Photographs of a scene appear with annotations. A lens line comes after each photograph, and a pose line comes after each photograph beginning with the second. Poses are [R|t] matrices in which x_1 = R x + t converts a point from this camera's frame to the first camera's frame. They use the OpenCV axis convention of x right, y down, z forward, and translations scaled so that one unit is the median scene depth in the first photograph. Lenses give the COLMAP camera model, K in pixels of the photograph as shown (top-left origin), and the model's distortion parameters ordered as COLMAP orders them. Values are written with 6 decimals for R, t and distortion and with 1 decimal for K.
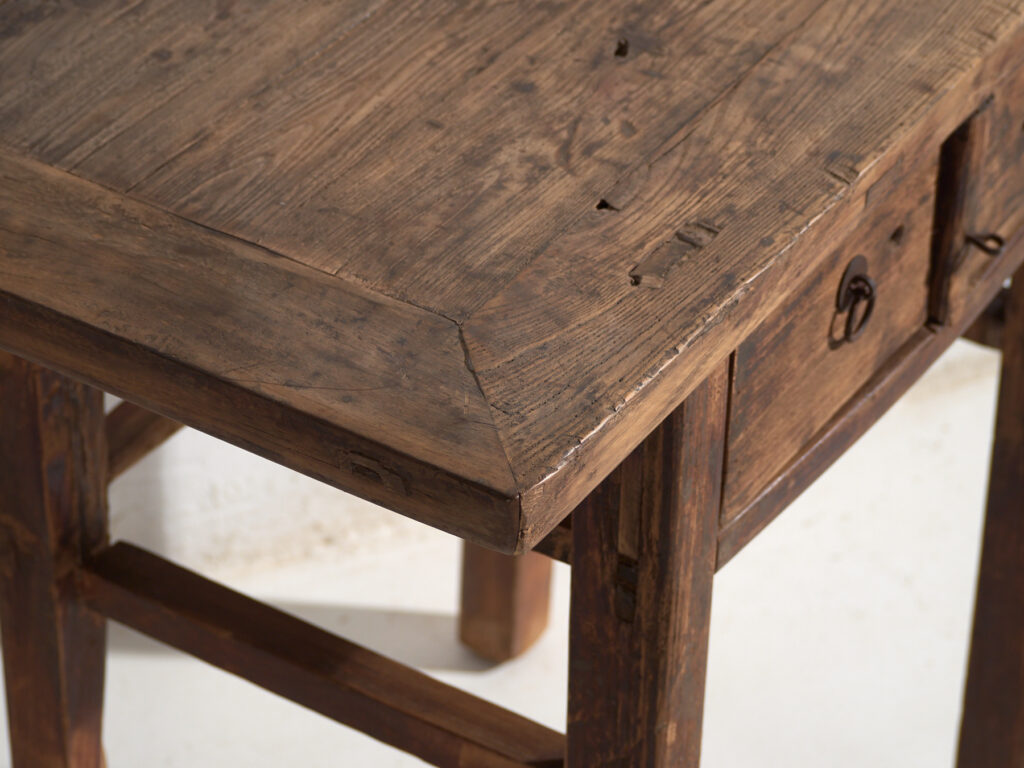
lens RADIAL K [[3377.8, 0, 512.0], [0, 3377.8, 384.0], [0, 0, 1]] dist [0.066986, -1.972552]
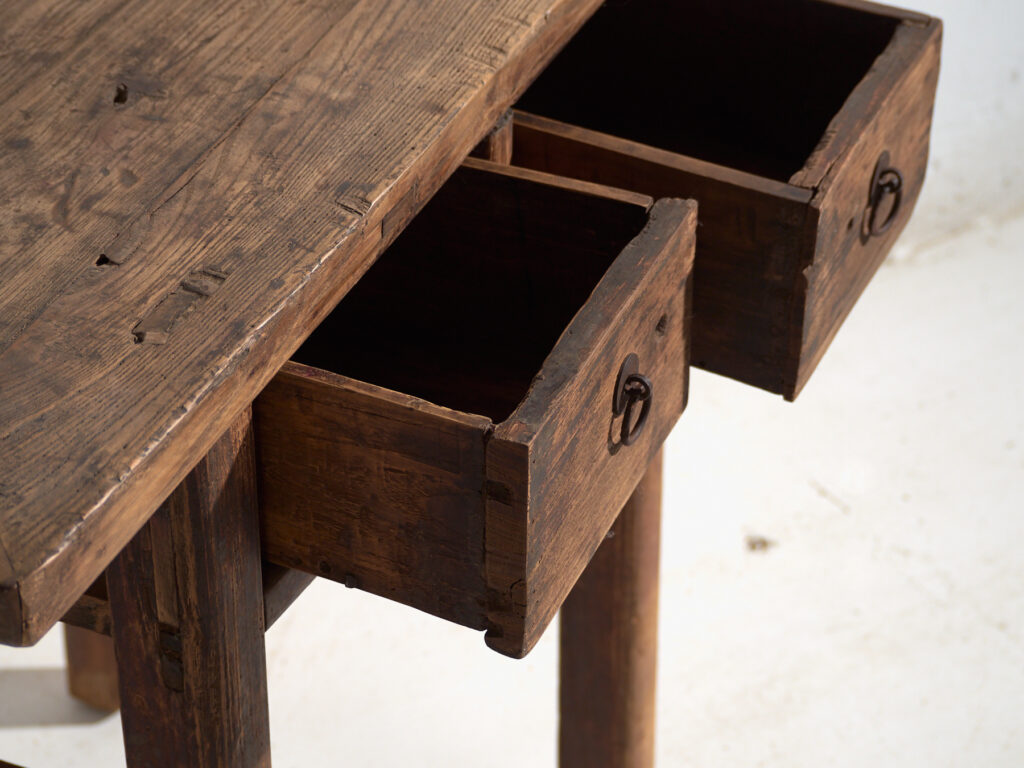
lens RADIAL K [[3018.6, 0, 511.0], [0, 3018.6, 426.8], [0, 0, 1]] dist [-0.117612, 1.229971]
pose [[0.990264, -0.094734, 0.101998, 0.048418], [0.093572, 0.995482, 0.016129, -0.009200], [-0.103065, -0.006427, 0.994654, 0.143713]]
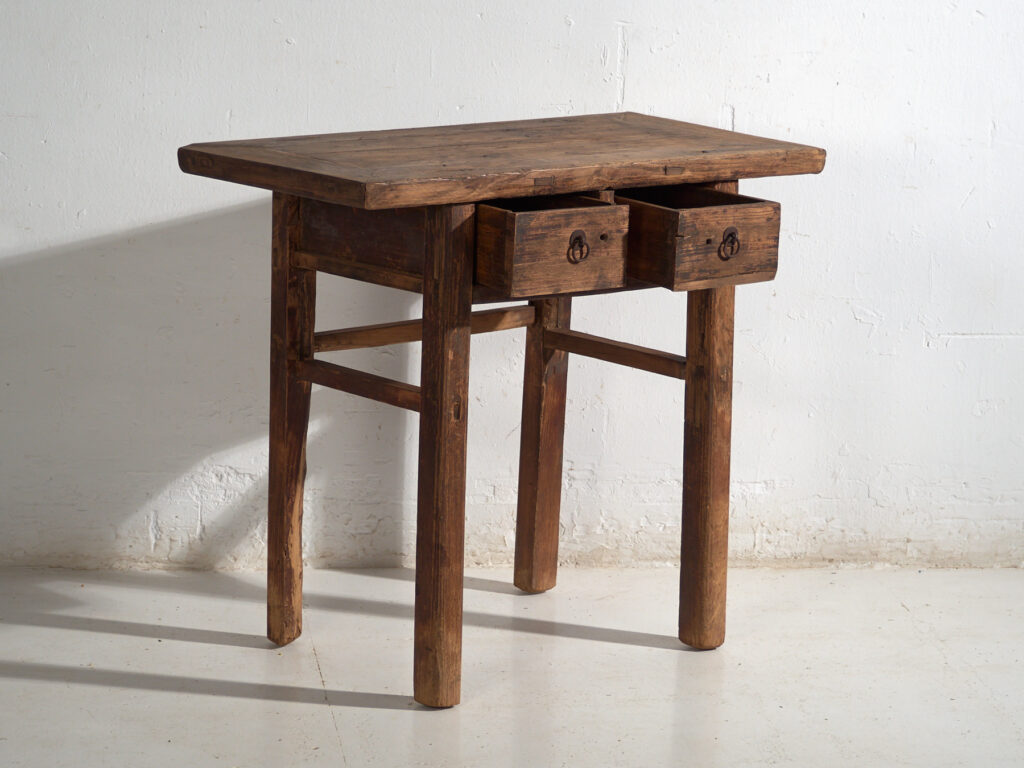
lens RADIAL K [[3278.7, 0, 512.0], [0, 3278.7, 384.0], [0, 0, 1]] dist [-0.184703, 1.367861]
pose [[0.951756, 0.066534, -0.299555, 0.982583], [-0.186974, 0.899803, -0.394203, 1.277833], [0.243313, 0.431194, 0.868833, -1.491139]]
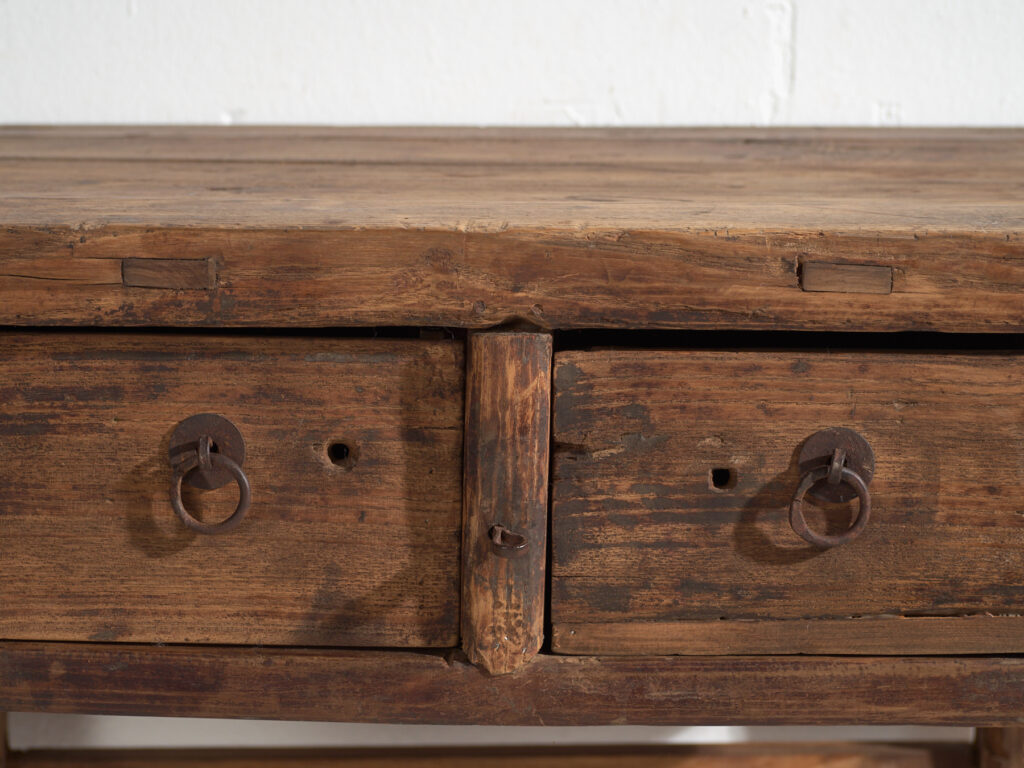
lens RADIAL K [[4366.7, 0, 512.0], [0, 4366.7, 384.0], [0, 0, 1]] dist [-0.225697, 1.340481]
pose [[0.528827, 0.093766, -0.843534, 1.033426], [-0.490376, 0.844955, -0.213501, 0.144282], [0.692729, 0.526554, 0.492816, 0.568749]]
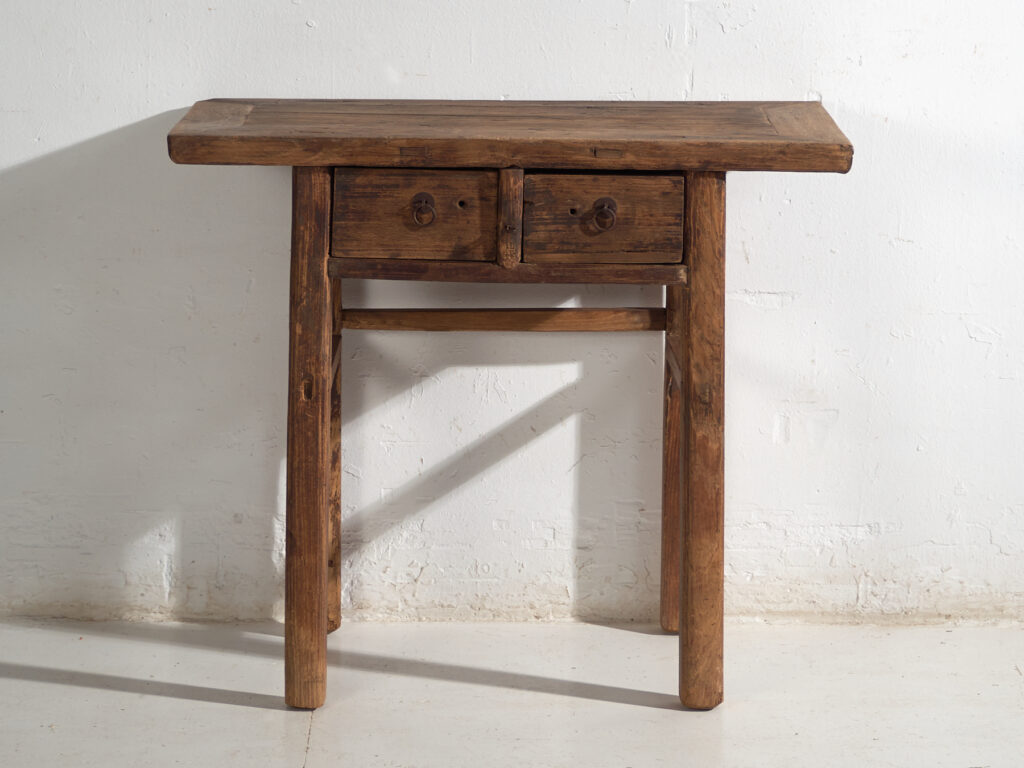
lens RADIAL K [[3278.7, 0, 512.0], [0, 3278.7, 384.0], [0, 0, 1]] dist [-0.184703, 1.367861]
pose [[0.530833, 0.139691, -0.835884, 2.454857], [-0.493273, 0.852959, -0.170712, 0.528888], [0.689128, 0.502939, 0.521684, -0.255317]]
